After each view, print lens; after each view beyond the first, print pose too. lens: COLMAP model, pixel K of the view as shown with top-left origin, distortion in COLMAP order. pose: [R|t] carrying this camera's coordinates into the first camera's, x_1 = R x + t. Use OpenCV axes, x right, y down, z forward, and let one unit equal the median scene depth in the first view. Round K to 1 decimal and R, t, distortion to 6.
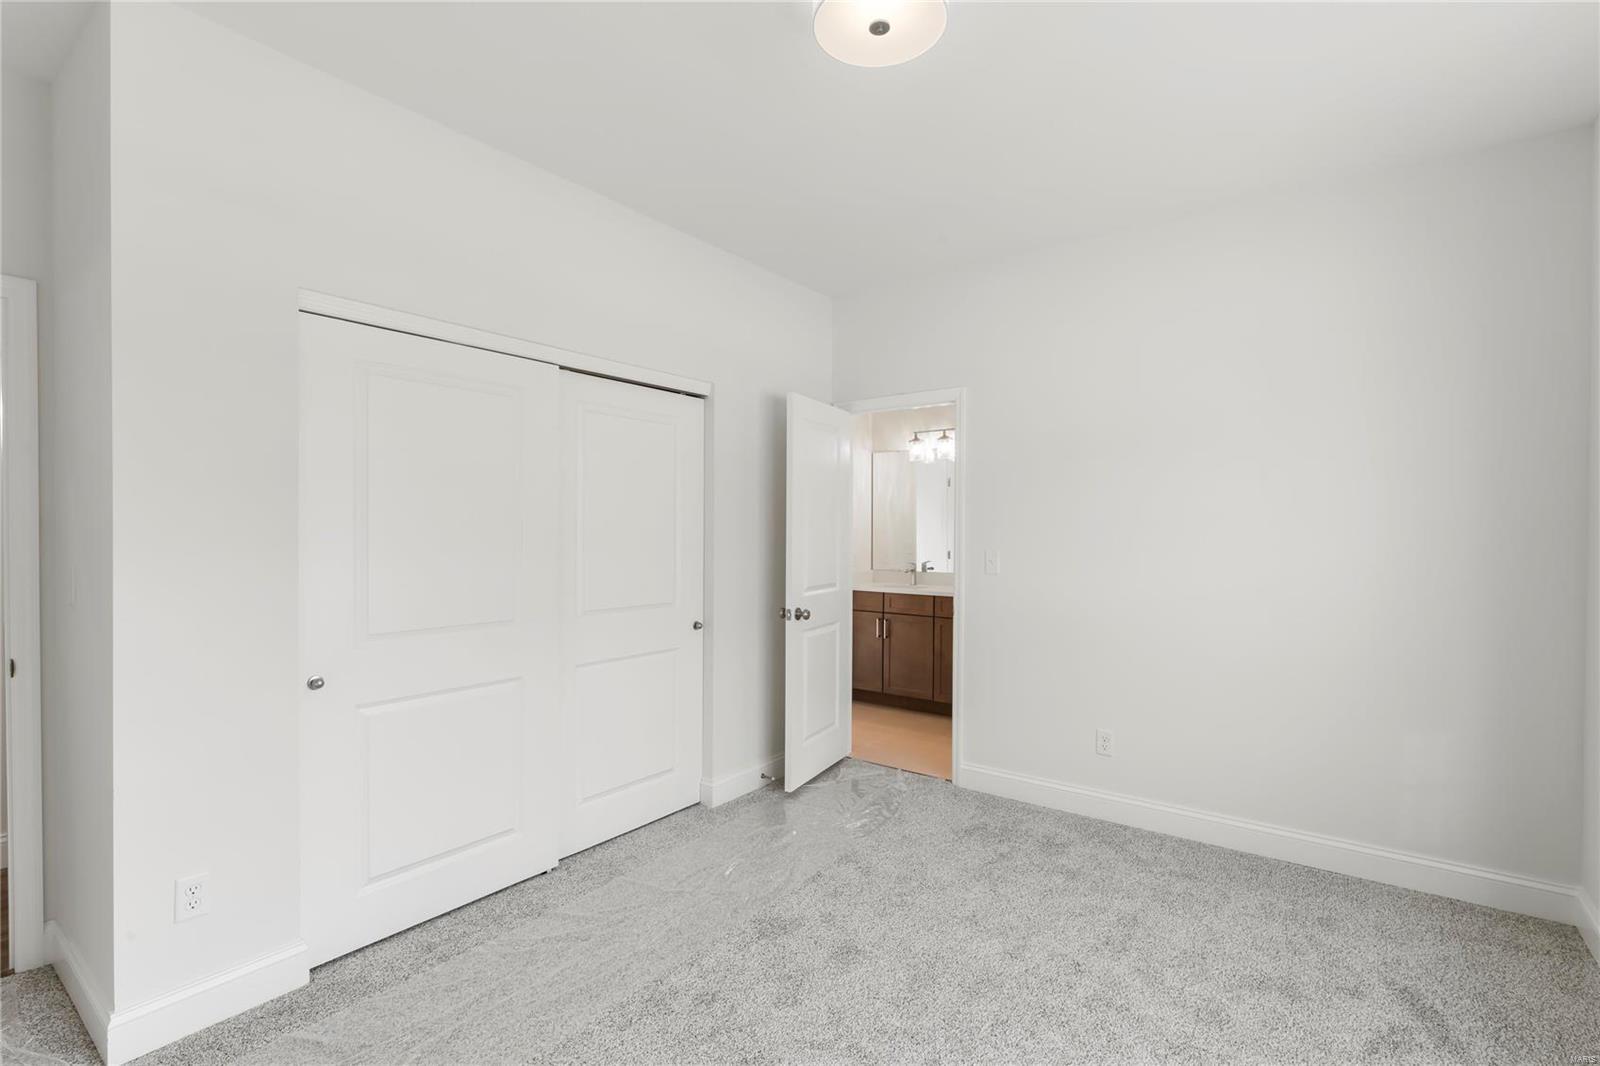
lens RADIAL K [[736.6, 0, 794.9], [0, 736.6, 531.8], [0, 0, 1]] dist [-0.001076, 0.000240]
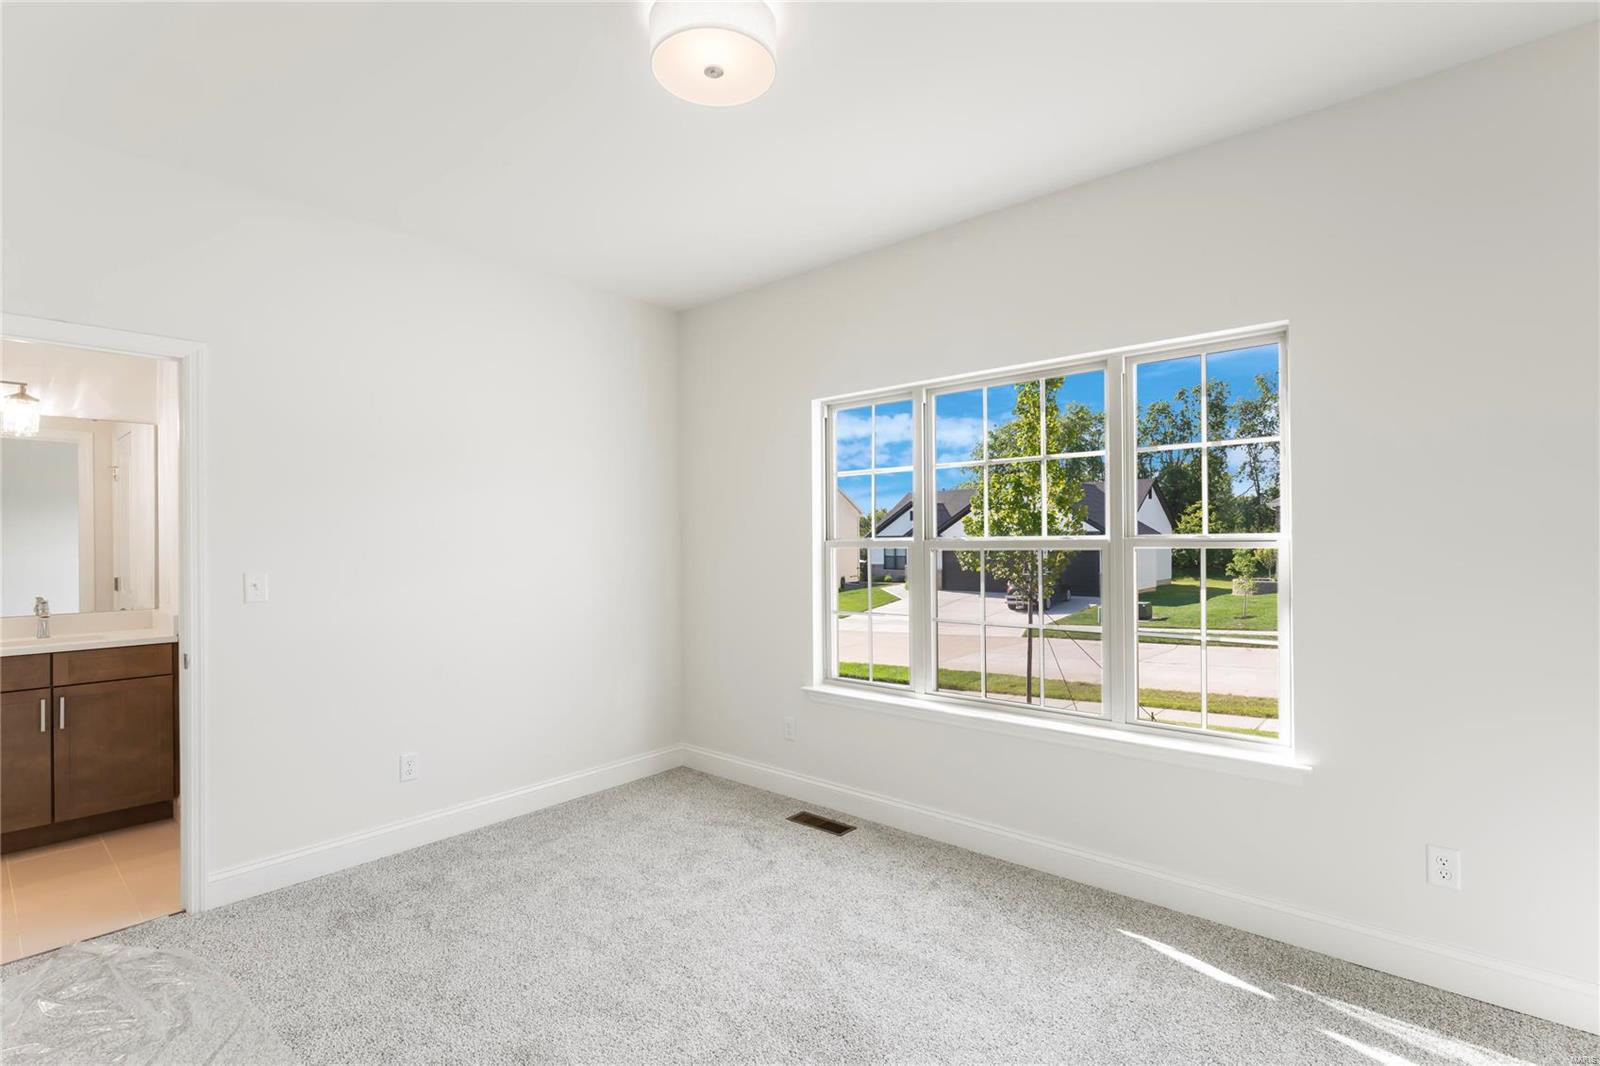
lens RADIAL K [[736.6, 0, 794.9], [0, 736.6, 531.8], [0, 0, 1]] dist [-0.001076, 0.000240]
pose [[0.072338, 0.014301, 0.997278, -0.548956], [0.013825, 0.999787, -0.015340, 0.005588], [-0.997284, 0.014897, 0.072125, 0.479541]]
